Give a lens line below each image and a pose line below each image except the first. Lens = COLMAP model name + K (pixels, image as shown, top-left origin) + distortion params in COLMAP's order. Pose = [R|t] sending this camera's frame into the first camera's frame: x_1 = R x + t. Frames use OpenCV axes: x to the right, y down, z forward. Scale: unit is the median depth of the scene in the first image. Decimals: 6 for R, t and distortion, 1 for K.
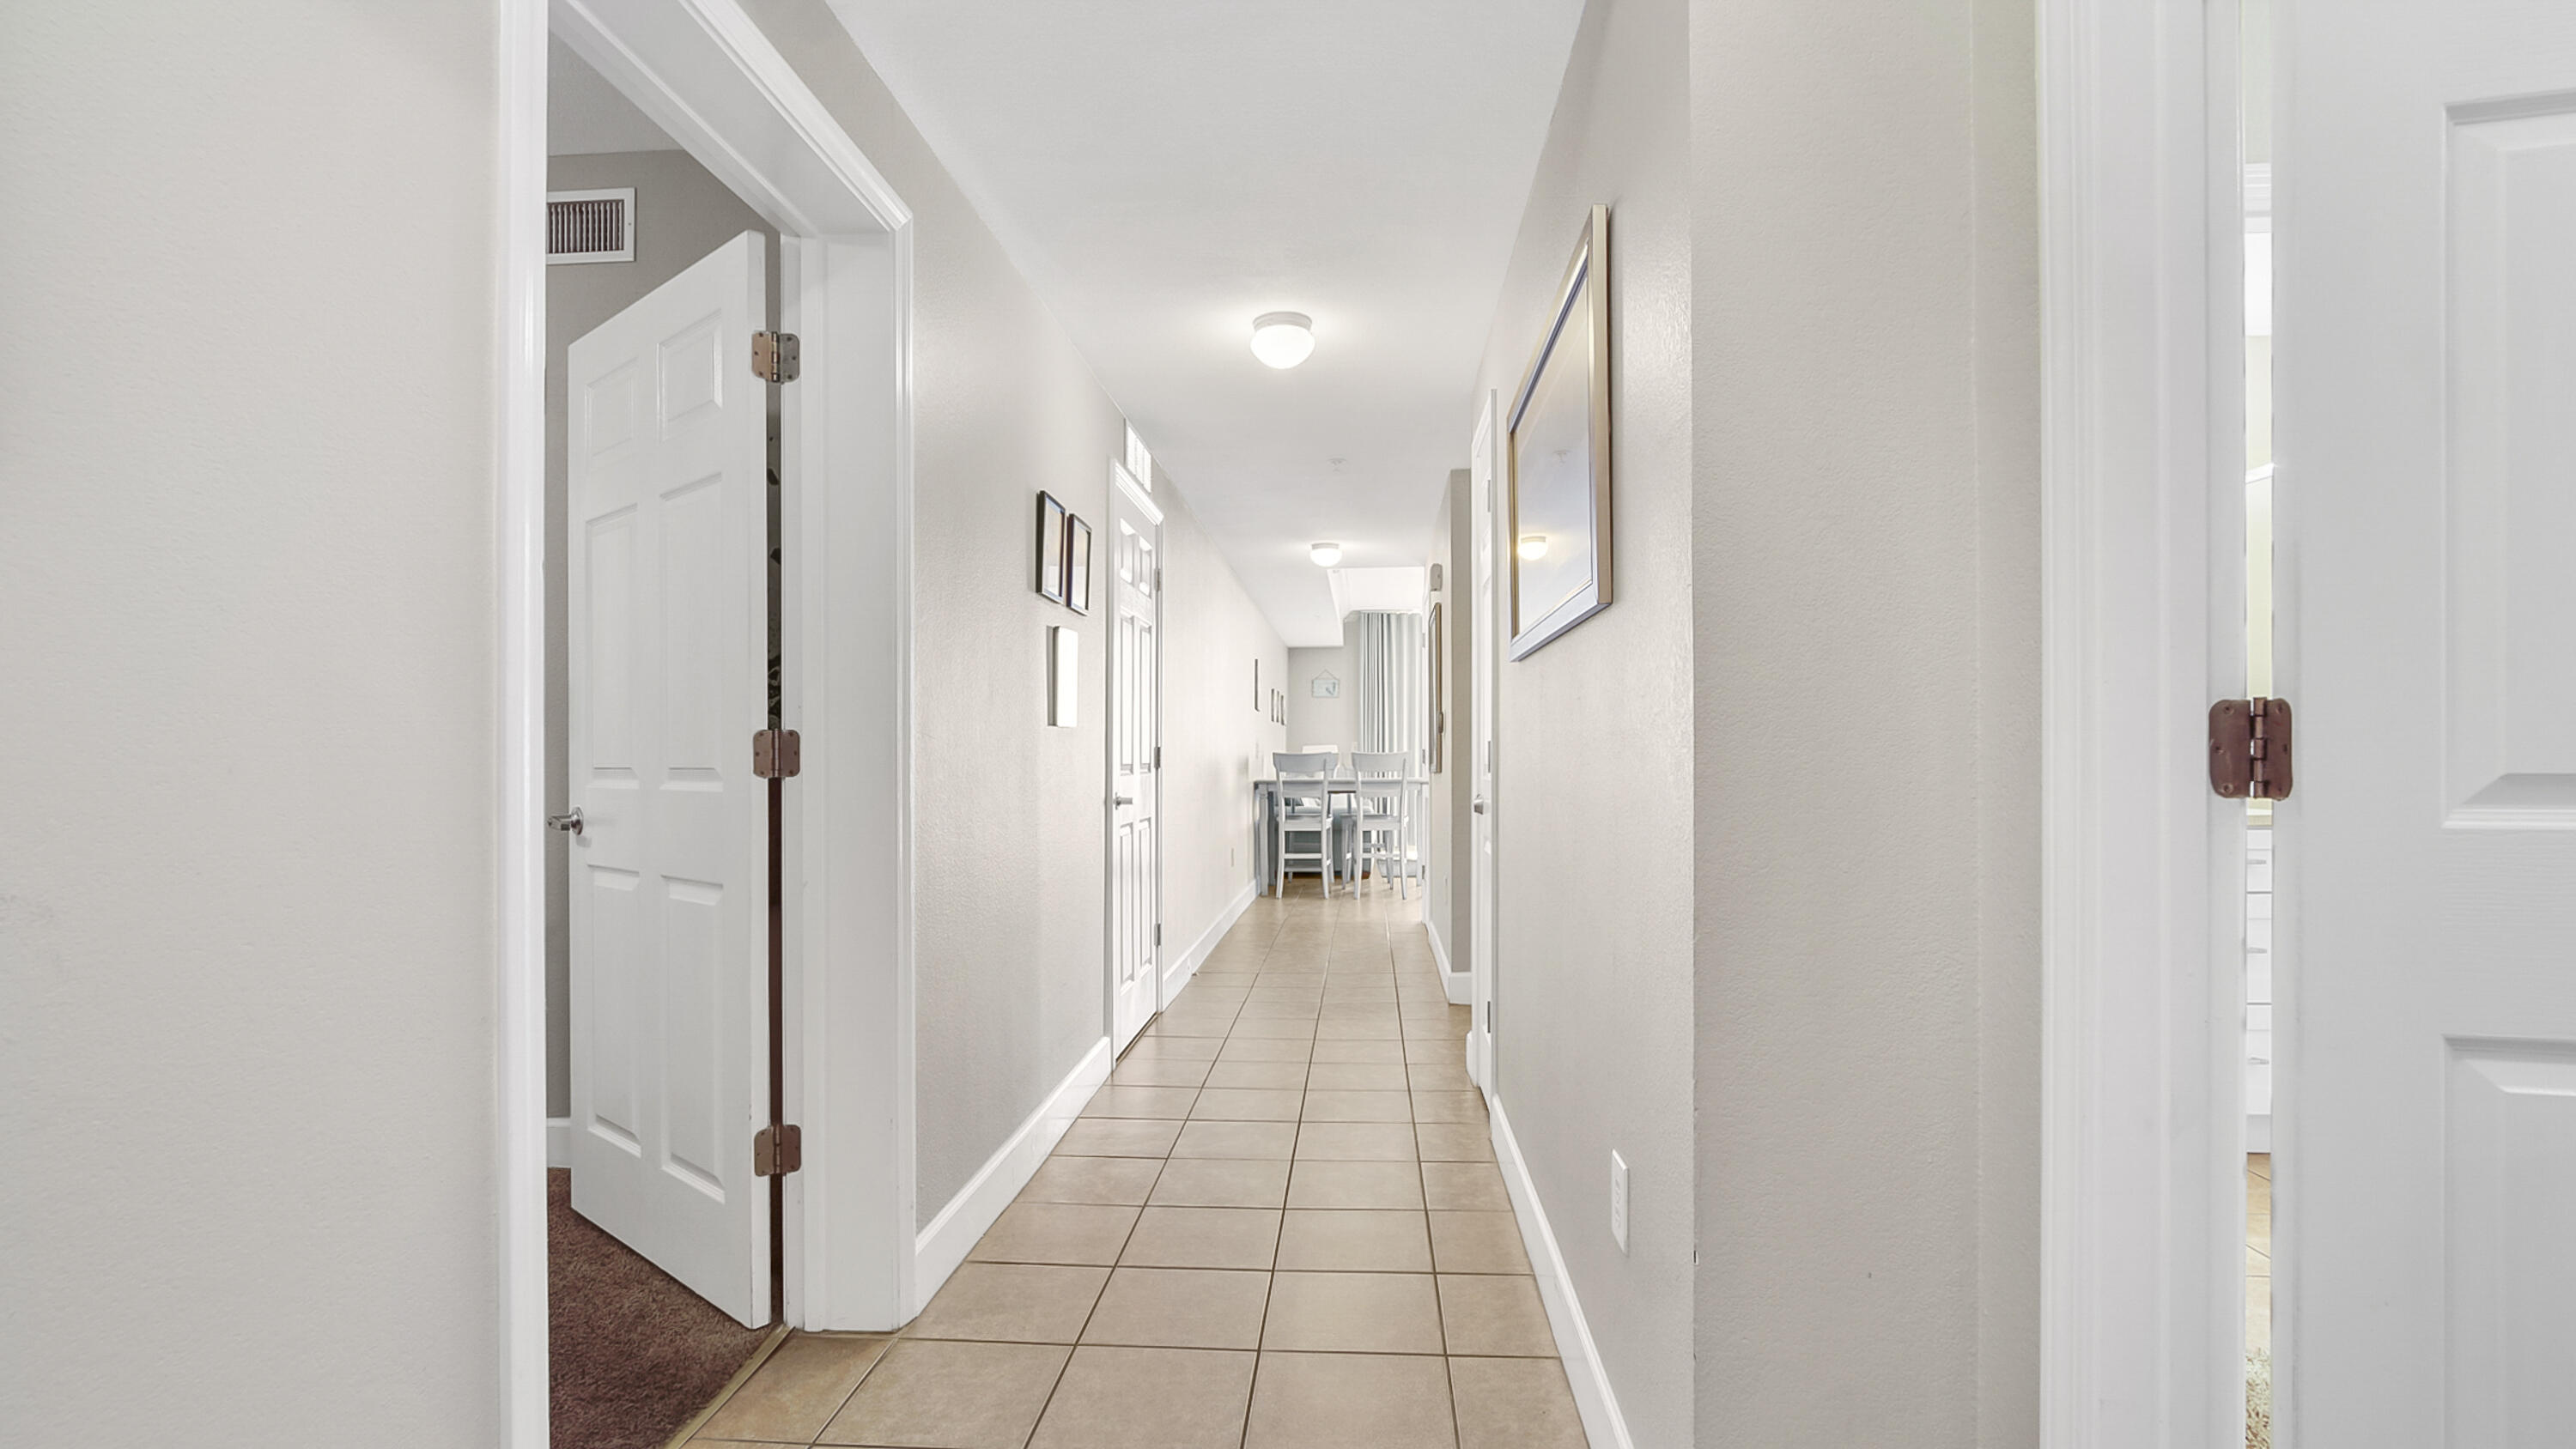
lens RADIAL K [[1241.6, 0, 1287.6], [0, 1241.6, 735.1], [0, 0, 1]] dist [-0.000123, 0.000102]
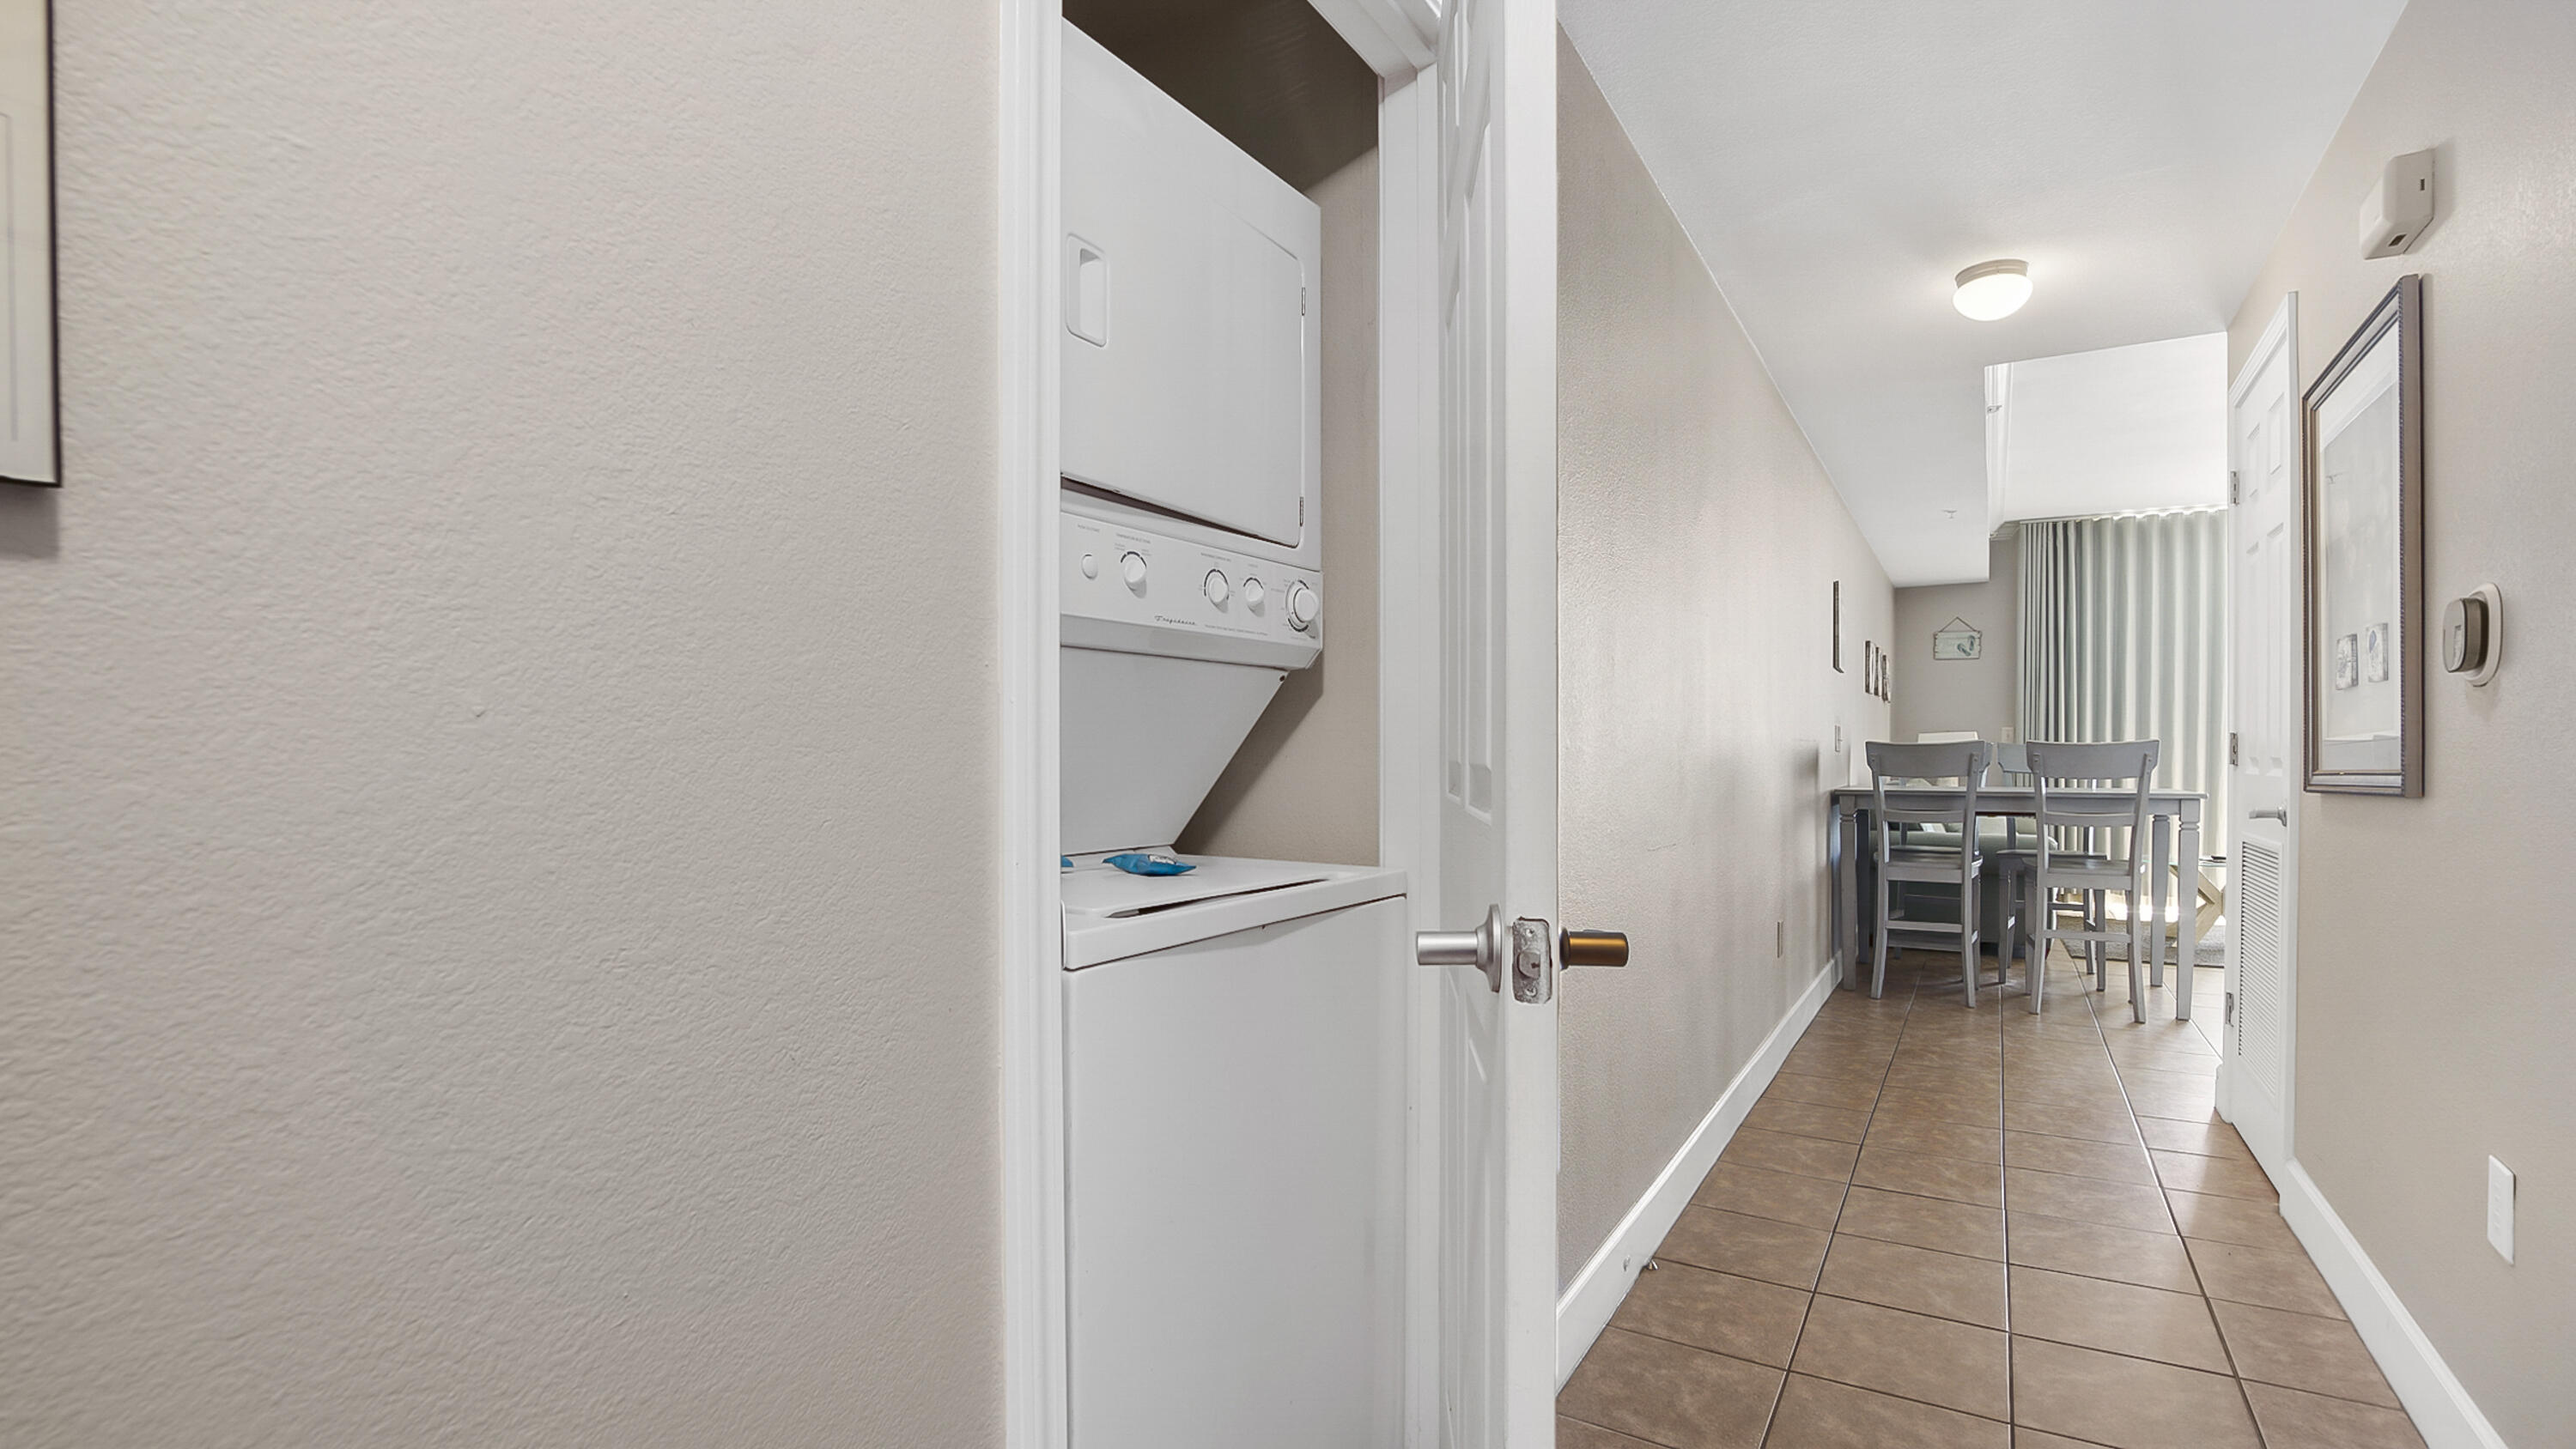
lens RADIAL K [[1241.6, 0, 1277.5], [0, 1241.6, 737.8], [0, 0, 1]] dist [-0.000123, 0.000102]
pose [[0.896378, 0.000950, -0.443289, -0.001030], [0.002122, 0.999977, 0.006434, 0.007411], [0.443285, -0.006708, 0.896356, 0.352579]]
